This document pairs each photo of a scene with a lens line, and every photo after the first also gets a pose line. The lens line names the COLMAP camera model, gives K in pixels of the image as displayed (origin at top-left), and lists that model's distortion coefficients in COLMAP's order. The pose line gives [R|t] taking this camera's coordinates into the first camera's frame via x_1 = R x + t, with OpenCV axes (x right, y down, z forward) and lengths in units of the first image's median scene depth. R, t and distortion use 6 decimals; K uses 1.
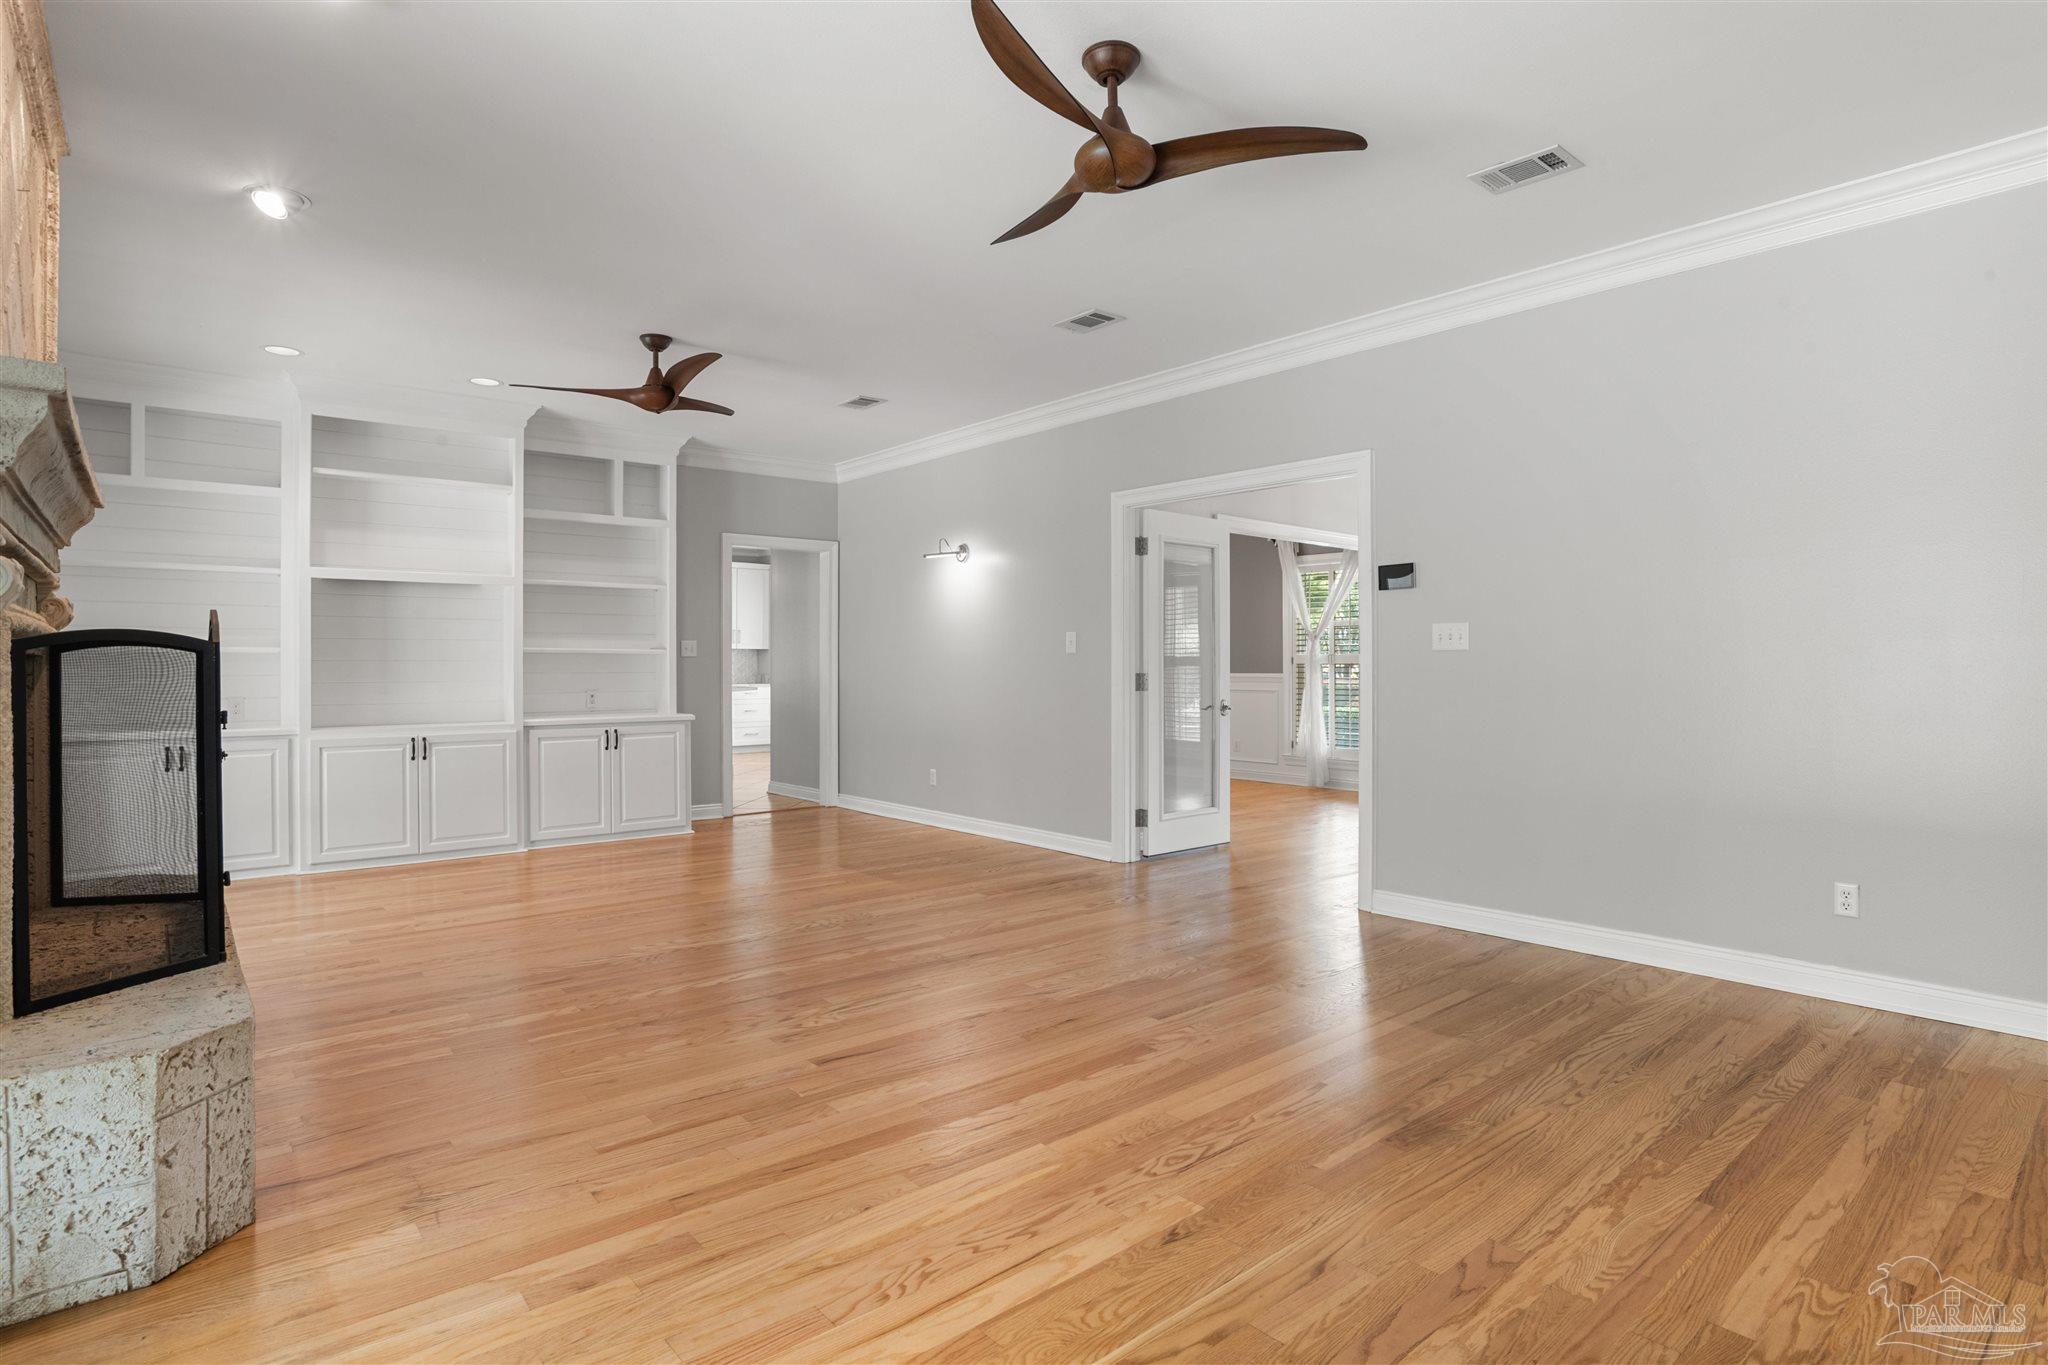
lens RADIAL K [[1060.4, 0, 1024.2], [0, 1060.4, 673.3], [0, 0, 1]] dist [-0.043301, 0.020353]
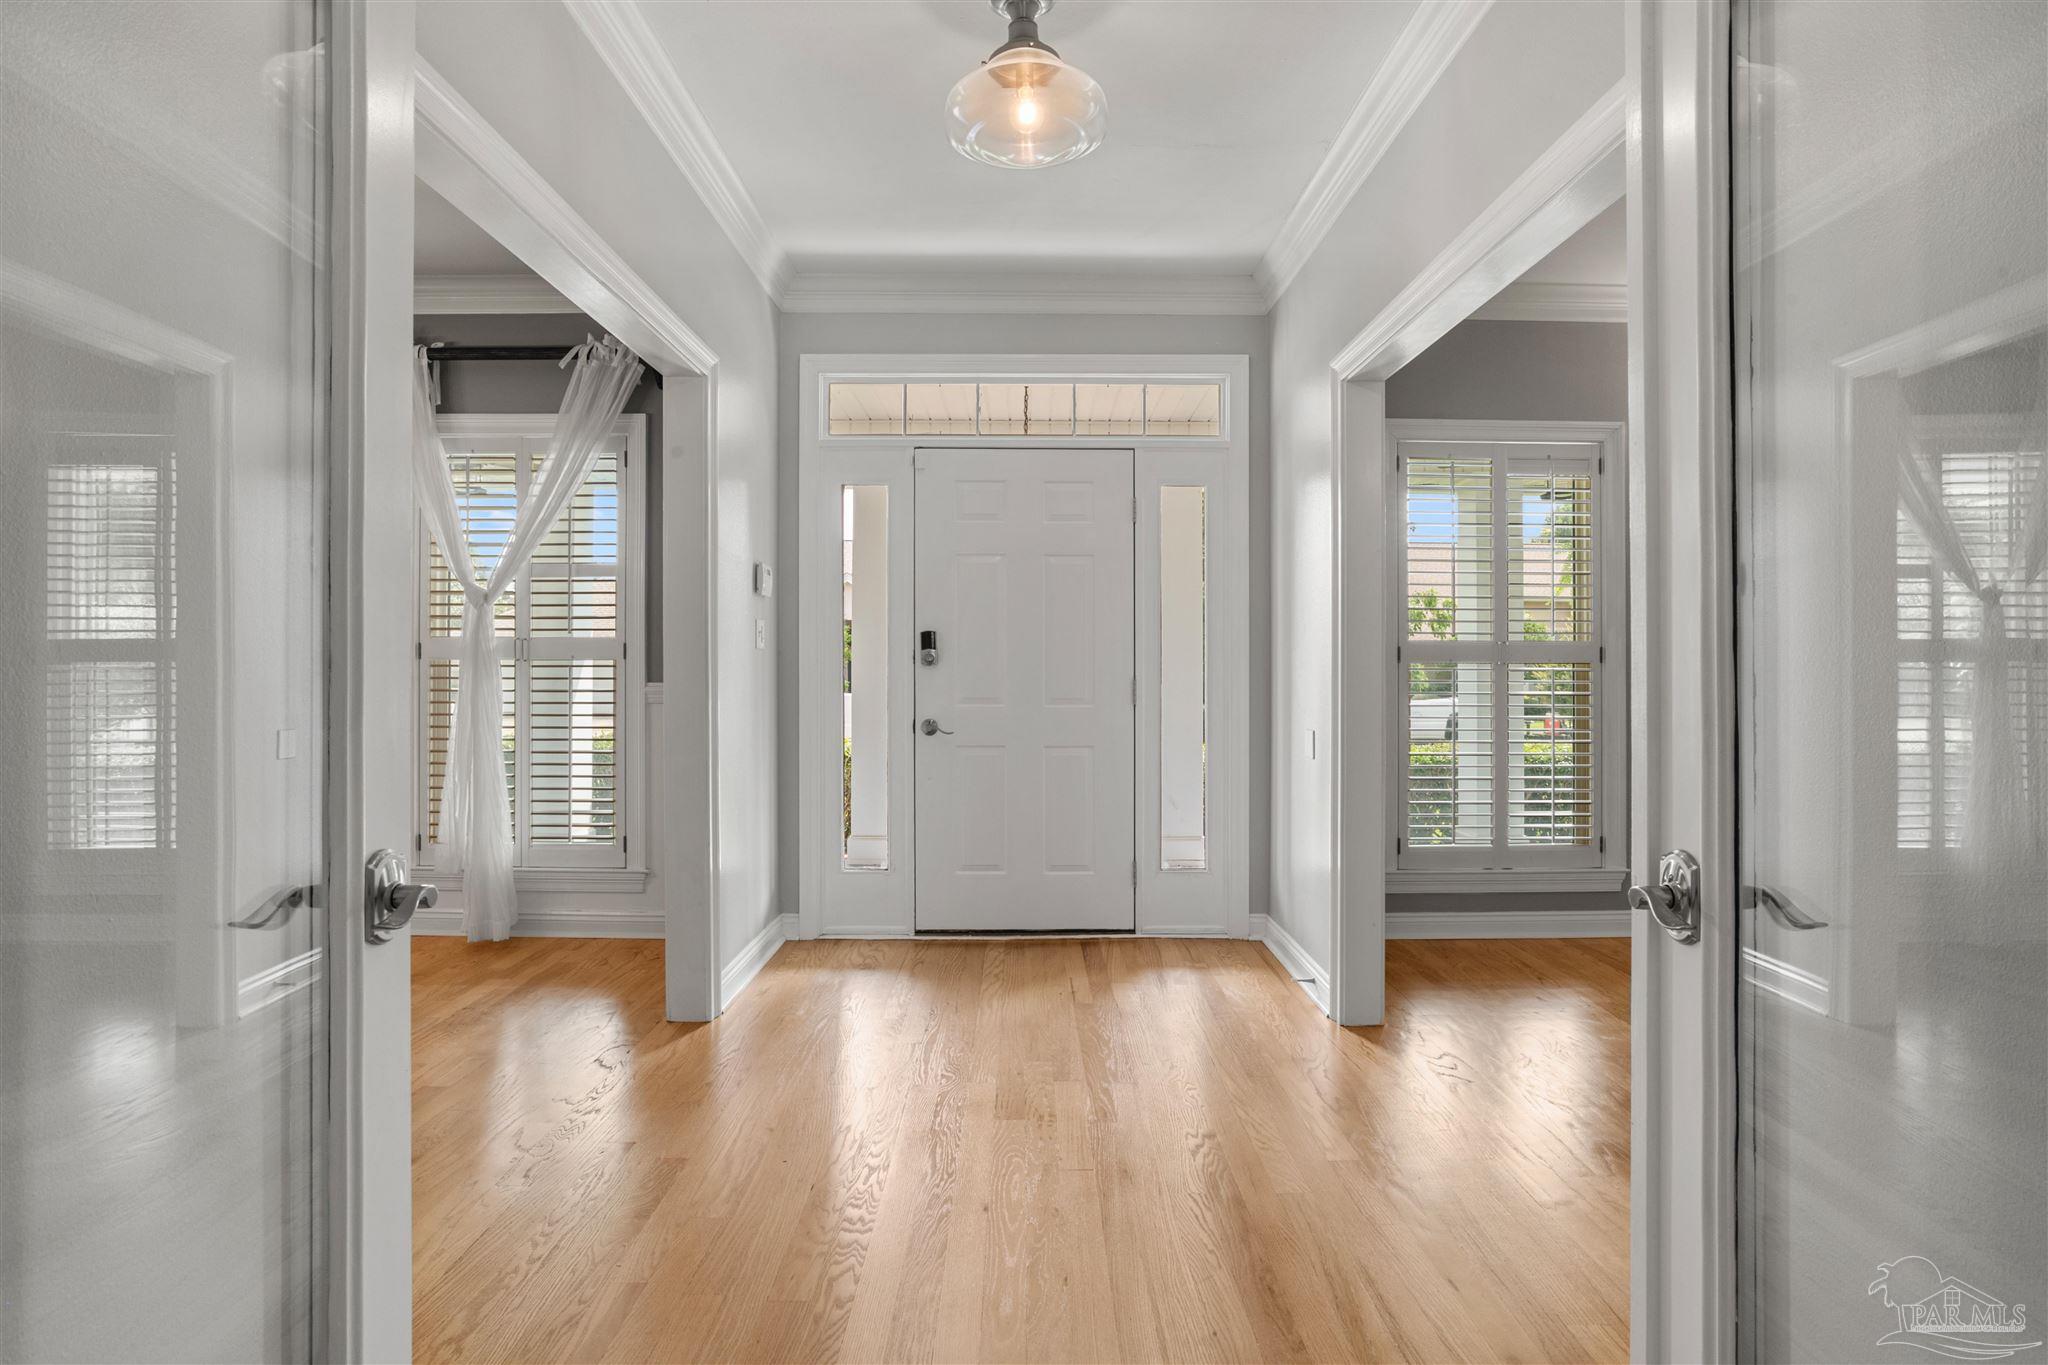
lens RADIAL K [[1060.4, 0, 1028.4], [0, 1060.4, 665.1], [0, 0, 1]] dist [-0.043301, 0.020353]
pose [[0.636287, 0.000735, 0.771452, 0.194916], [0.001495, 0.999996, -0.002185, -0.011421], [-0.771451, 0.002544, 0.636284, 1.287110]]
